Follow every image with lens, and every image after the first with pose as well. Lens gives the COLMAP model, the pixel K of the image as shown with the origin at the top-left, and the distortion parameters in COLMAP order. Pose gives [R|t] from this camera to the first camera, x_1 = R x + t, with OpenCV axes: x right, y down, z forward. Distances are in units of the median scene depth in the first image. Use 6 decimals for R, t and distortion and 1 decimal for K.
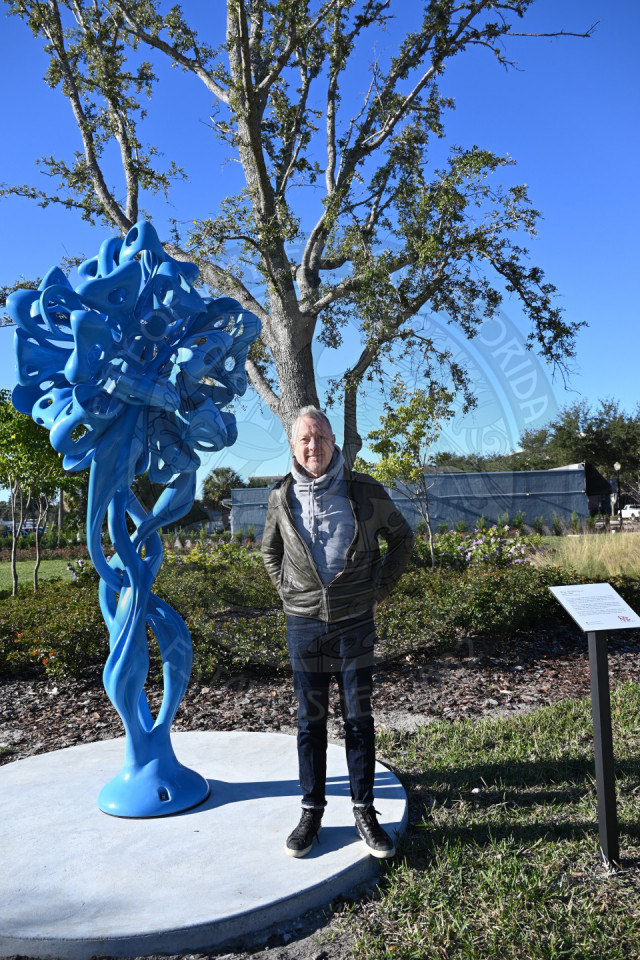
lens RADIAL K [[764.7, 0, 320.0], [0, 764.7, 480.0], [0, 0, 1]] dist [-0.003935, -0.006868]
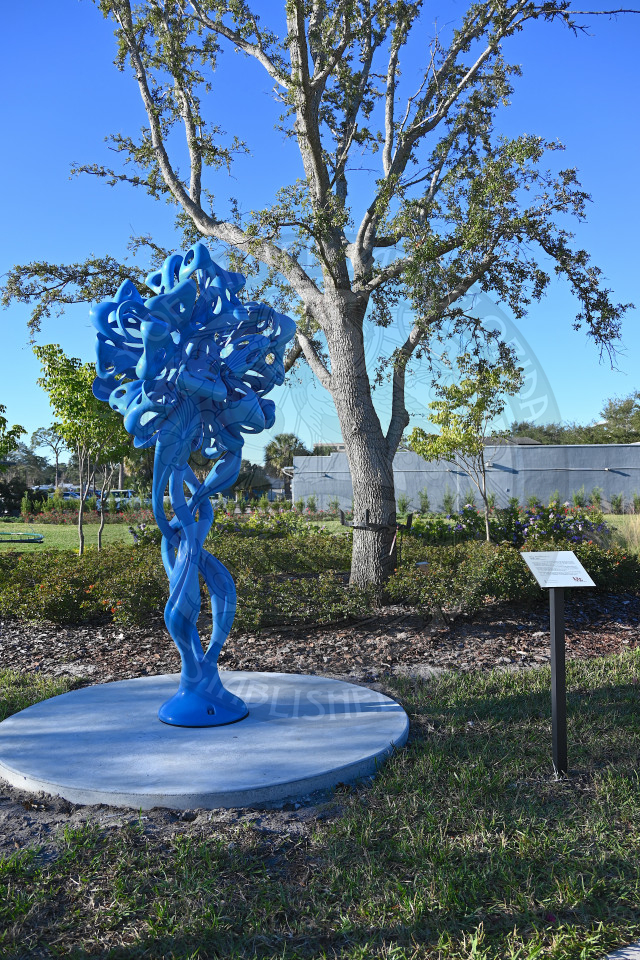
lens RADIAL K [[800.0, 0, 320.0], [0, 800.0, 480.0], [0, 0, 1]] dist [-0.000633, 0.004147]
pose [[0.996249, 0.024428, -0.083016, 0.026556], [-0.021069, 0.998933, 0.041092, -0.007299], [0.083931, -0.039189, 0.995701, -0.098641]]
